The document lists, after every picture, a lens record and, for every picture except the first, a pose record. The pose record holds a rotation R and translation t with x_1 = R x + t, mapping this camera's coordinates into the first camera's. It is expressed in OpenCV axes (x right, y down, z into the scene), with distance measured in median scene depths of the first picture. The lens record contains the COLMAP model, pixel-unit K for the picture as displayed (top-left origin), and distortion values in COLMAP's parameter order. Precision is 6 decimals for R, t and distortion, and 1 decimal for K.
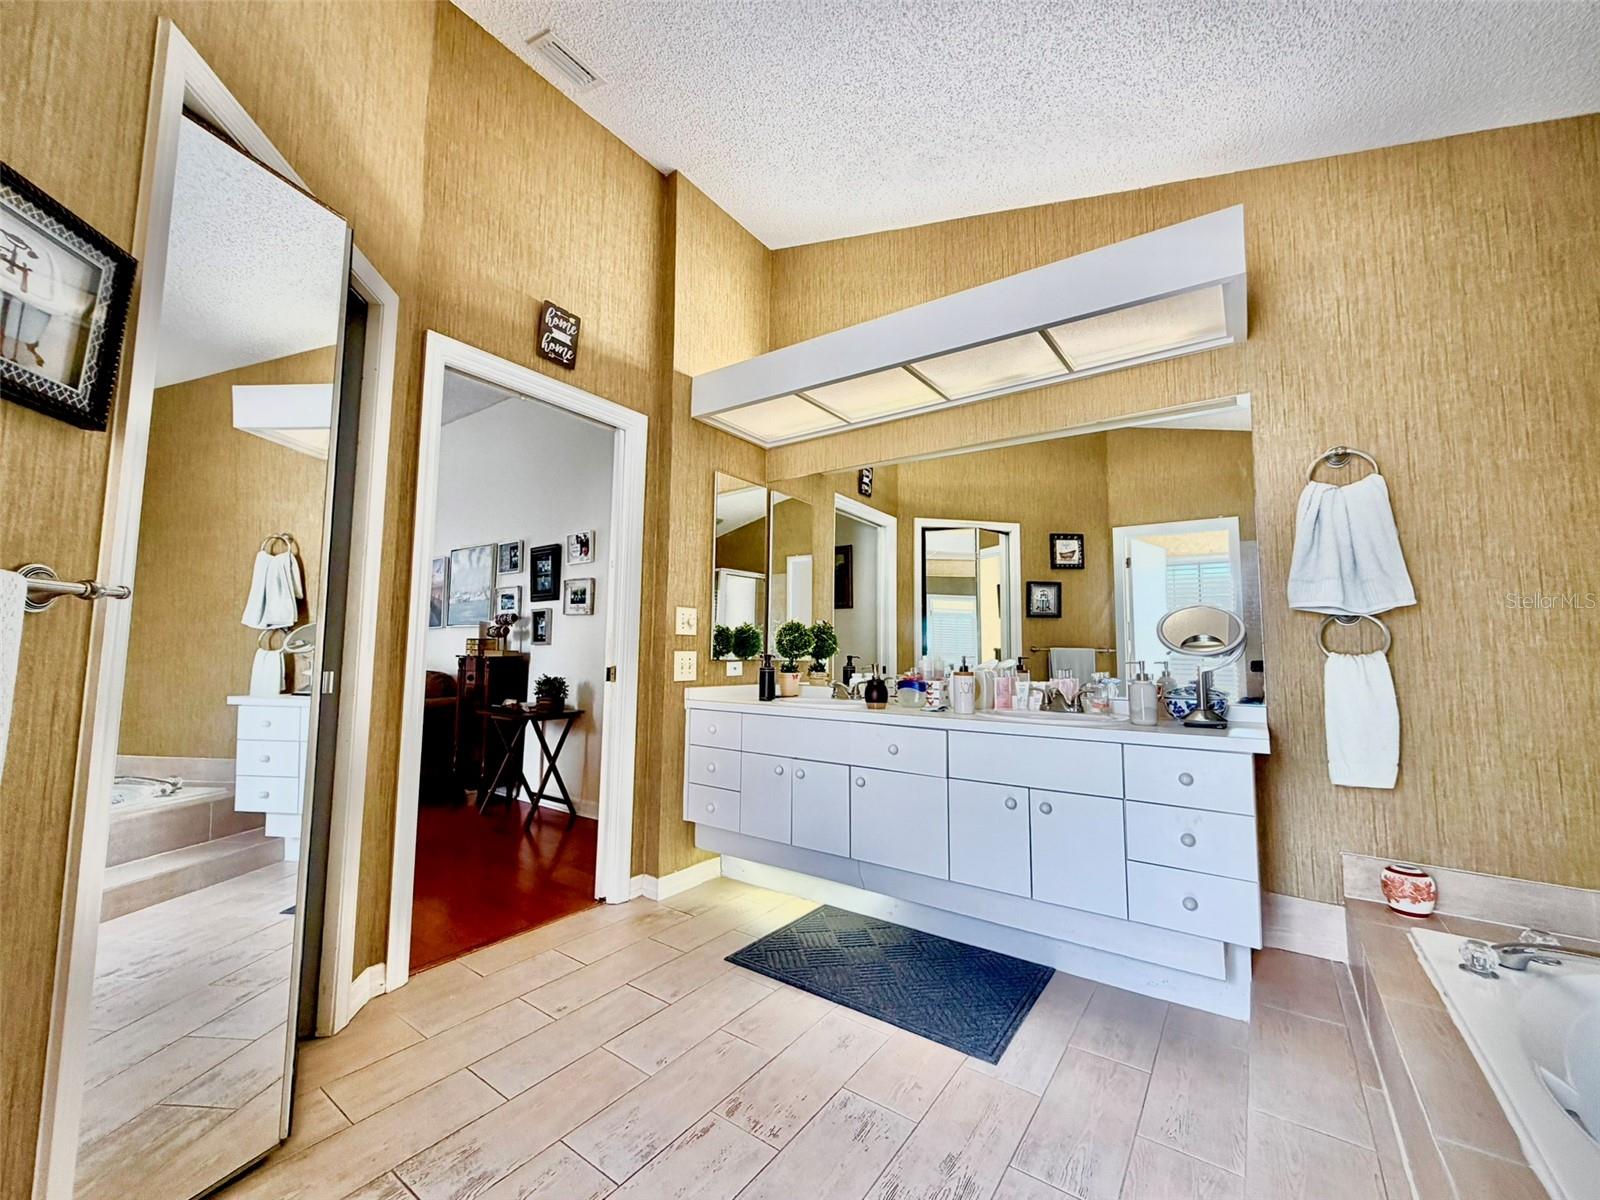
lens RADIAL K [[639.4, 0, 795.4], [0, 639.4, 594.7], [0, 0, 1]] dist [-0.001417, 0.000776]
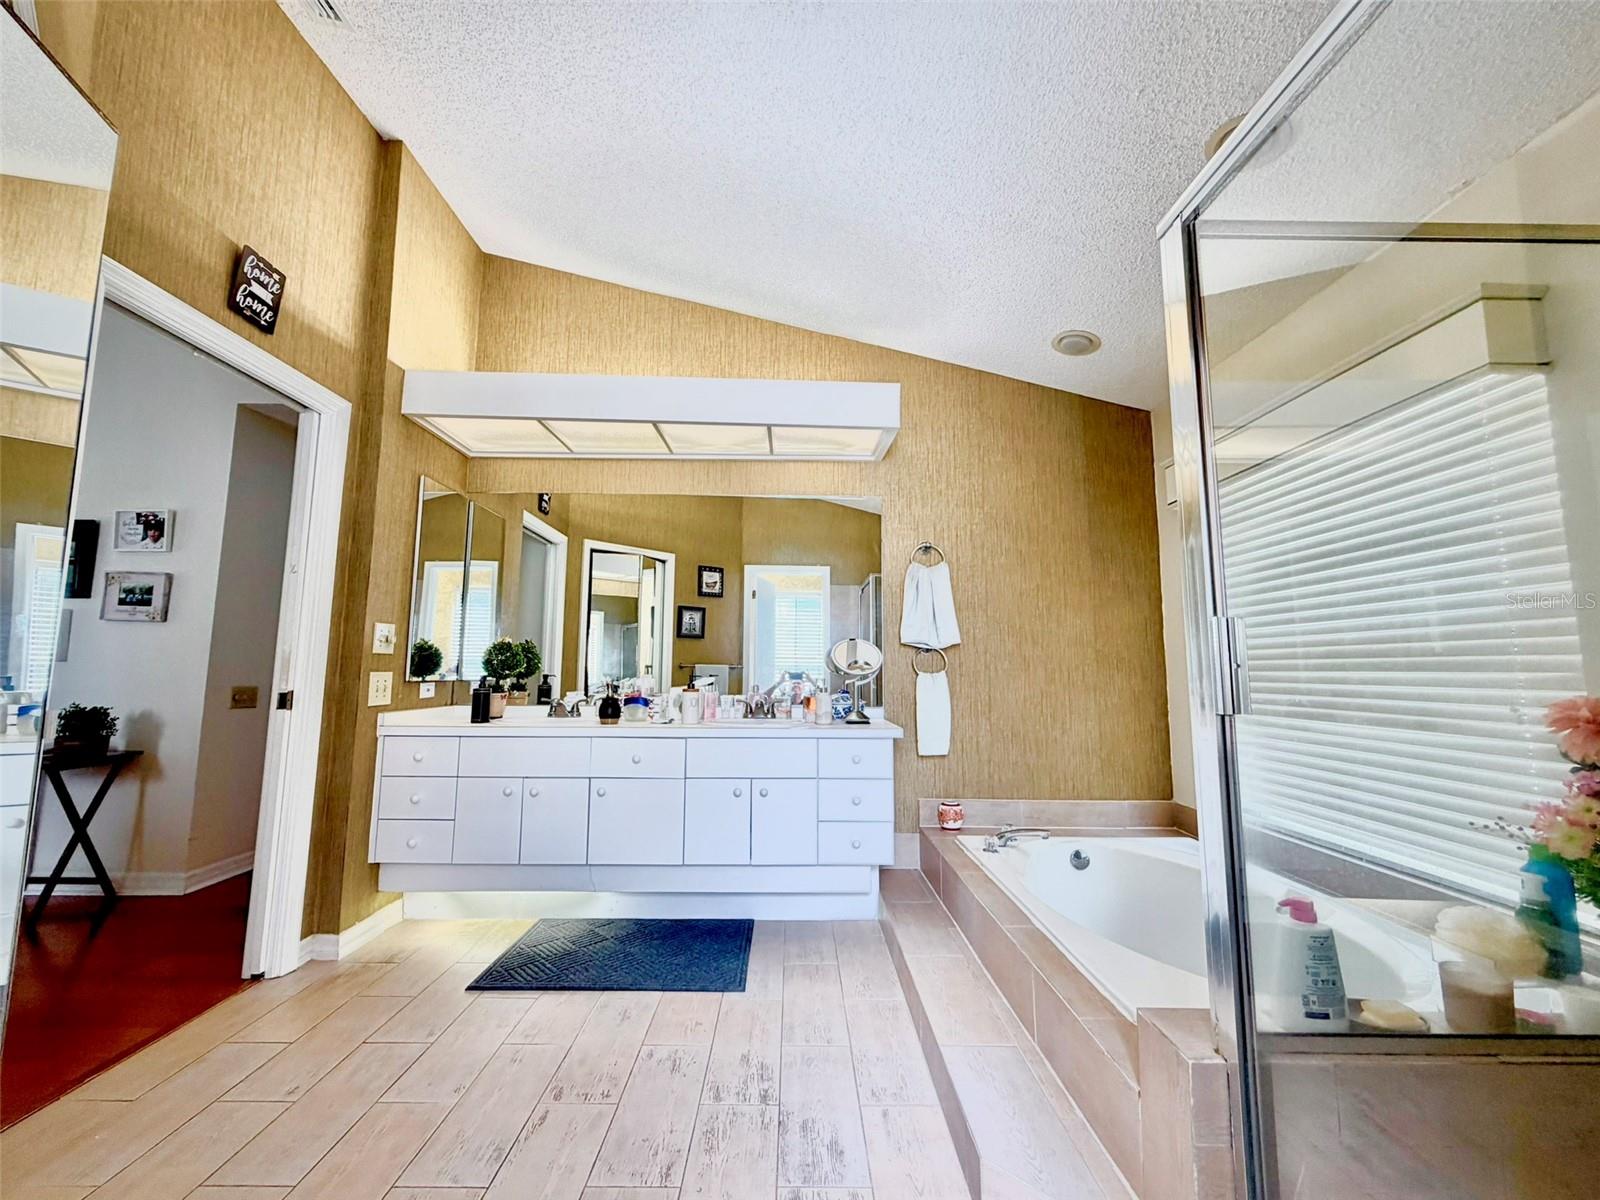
lens RADIAL K [[639.4, 0, 796.6], [0, 639.4, 591.4], [0, 0, 1]] dist [-0.001417, 0.000776]
pose [[0.807115, 0.066518, 0.586636, -0.247839], [-0.052161, 0.997781, -0.041372, -0.018455], [-0.588086, 0.002792, 0.808794, -0.070691]]
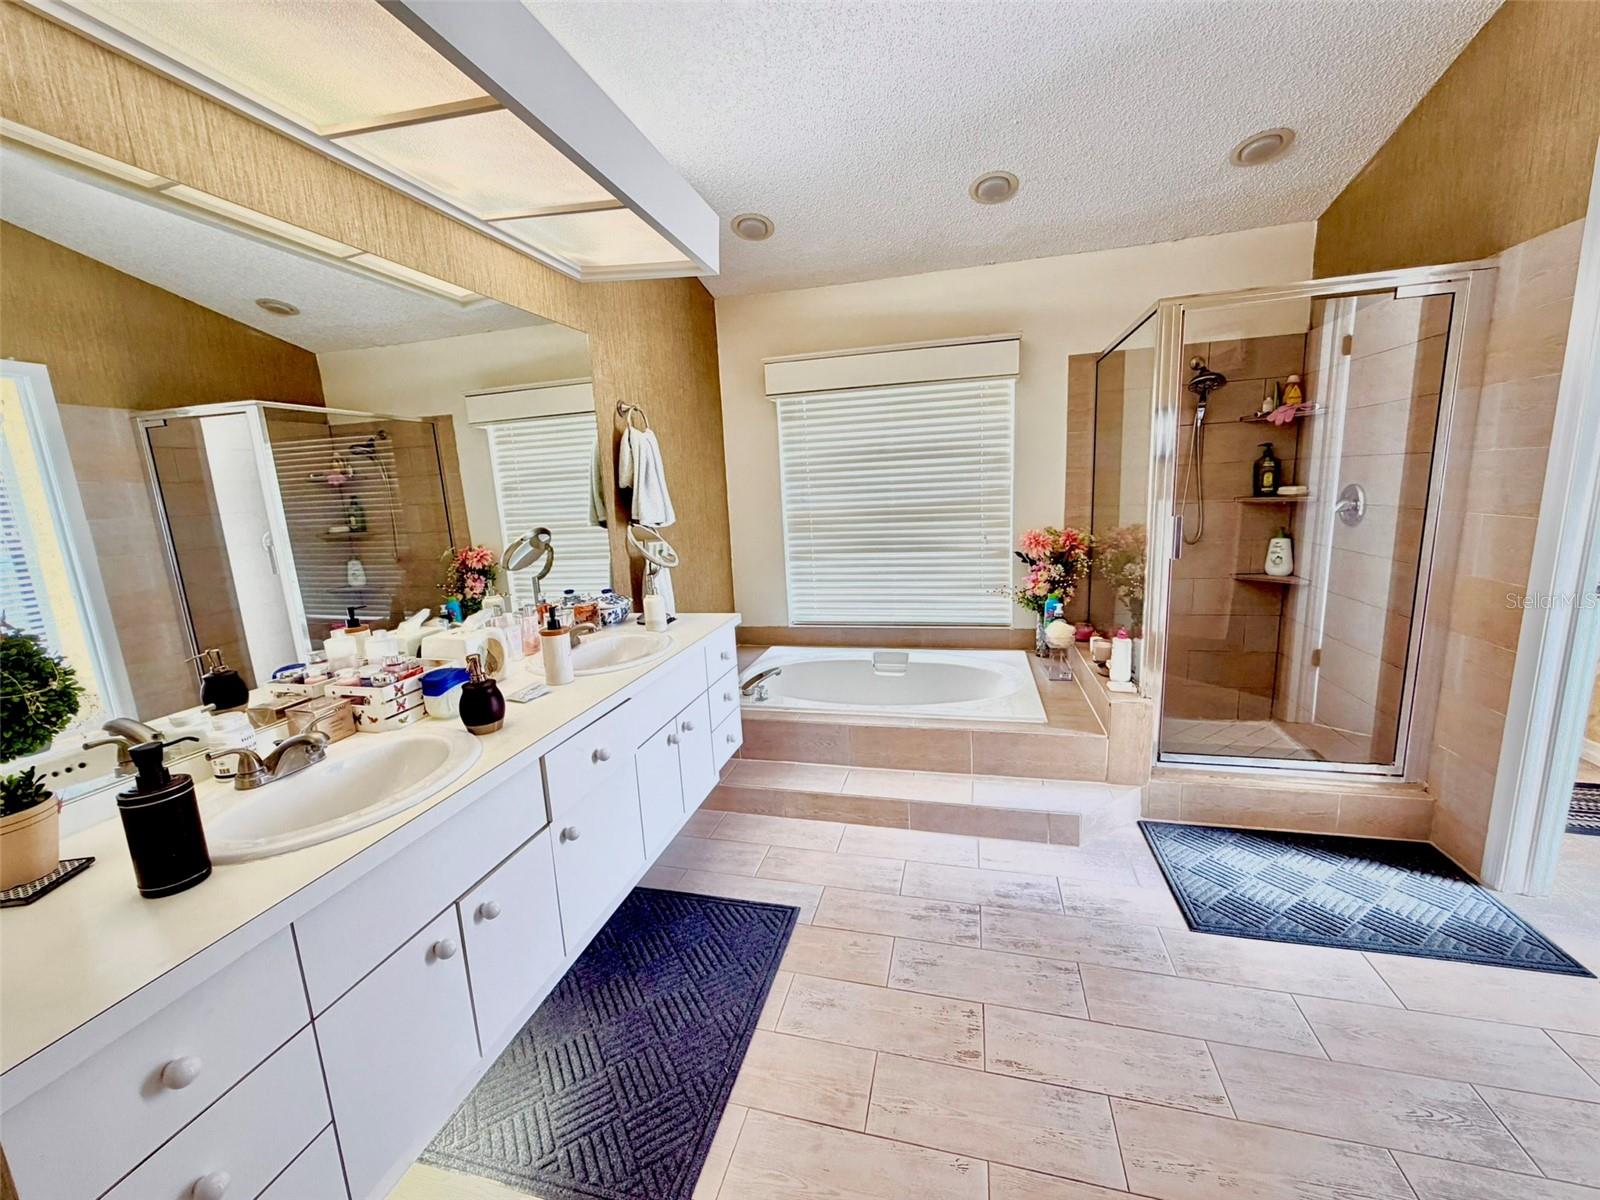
lens RADIAL K [[639.4, 0, 792.7], [0, 639.4, 593.6], [0, 0, 1]] dist [-0.001417, 0.000776]
pose [[-0.352971, -0.160623, 0.921744, -0.437529], [-0.045462, 0.986935, 0.154573, -0.040227], [-0.934529, 0.012655, -0.355661, 0.858458]]
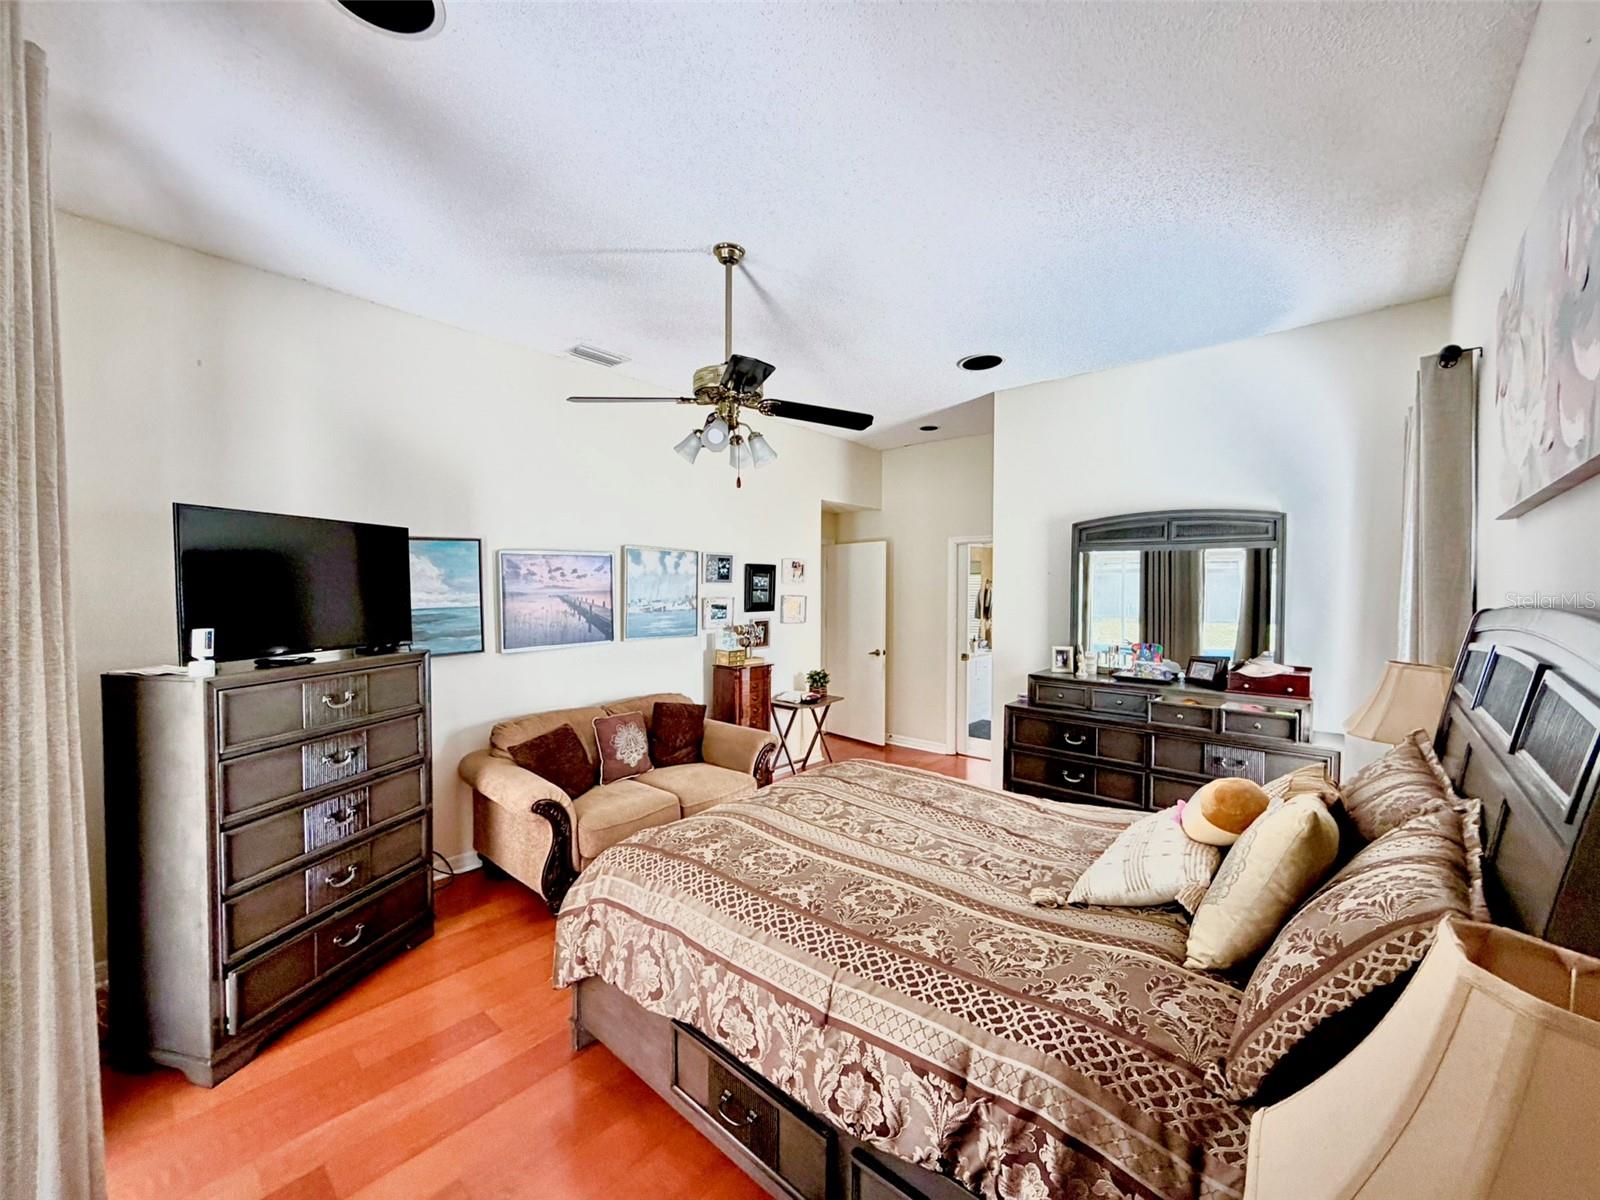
lens RADIAL K [[639.4, 0, 793.2], [0, 639.4, 607.5], [0, 0, 1]] dist [-0.001417, 0.000776]
pose [[0.107501, -0.036792, 0.993524, -2.590275], [-0.089159, 0.994932, 0.046491, -0.096544], [-0.990199, -0.093580, 0.103676, 1.373948]]
